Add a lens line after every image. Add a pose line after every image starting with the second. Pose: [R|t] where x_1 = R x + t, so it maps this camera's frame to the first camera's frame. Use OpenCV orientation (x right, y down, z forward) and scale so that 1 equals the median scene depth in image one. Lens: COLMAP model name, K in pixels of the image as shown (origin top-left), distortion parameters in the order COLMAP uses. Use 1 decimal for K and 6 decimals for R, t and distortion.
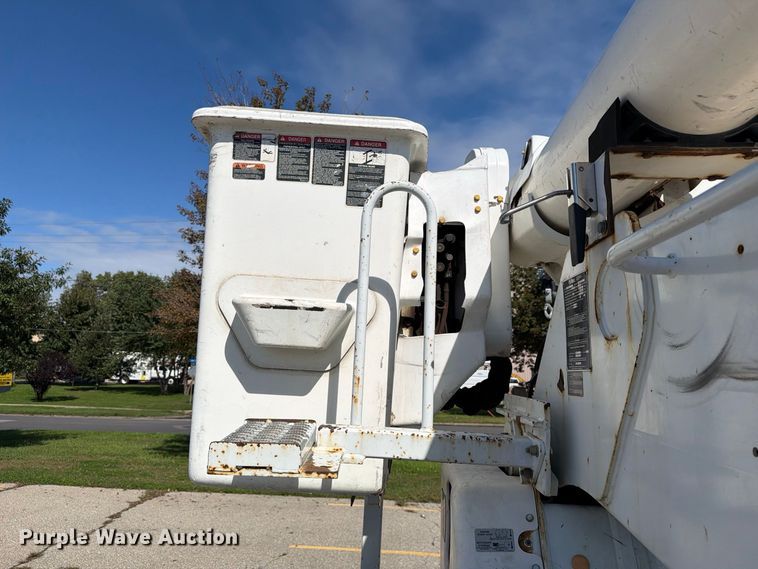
lens RADIAL K [[517.3, 0, 380.4], [0, 517.3, 272.8], [0, 0, 1]] dist [0.010328, 0.000785]
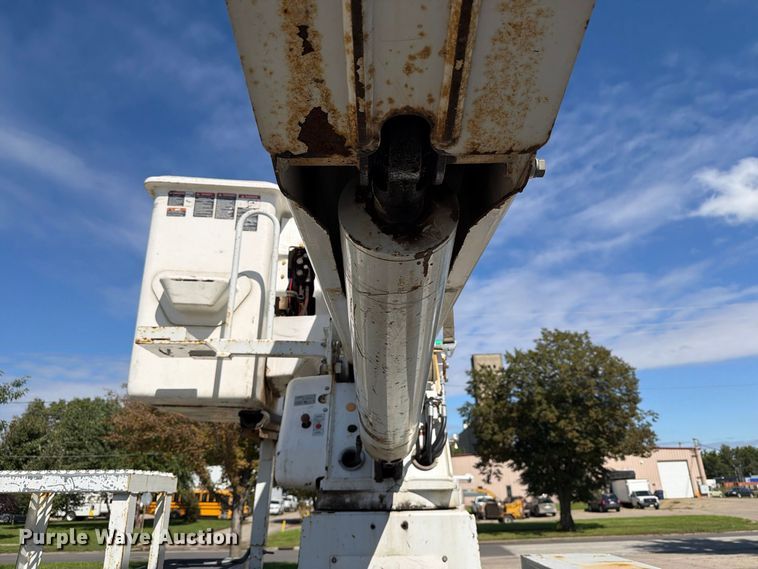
lens RADIAL K [[522.7, 0, 376.5], [0, 522.7, 281.8], [0, 0, 1]] dist [0.005131, -0.005329]
pose [[0.998515, -0.018655, 0.051192, 0.299634], [0.029046, 0.977172, -0.210453, 0.396612], [-0.046097, 0.211627, 0.976263, -0.631421]]
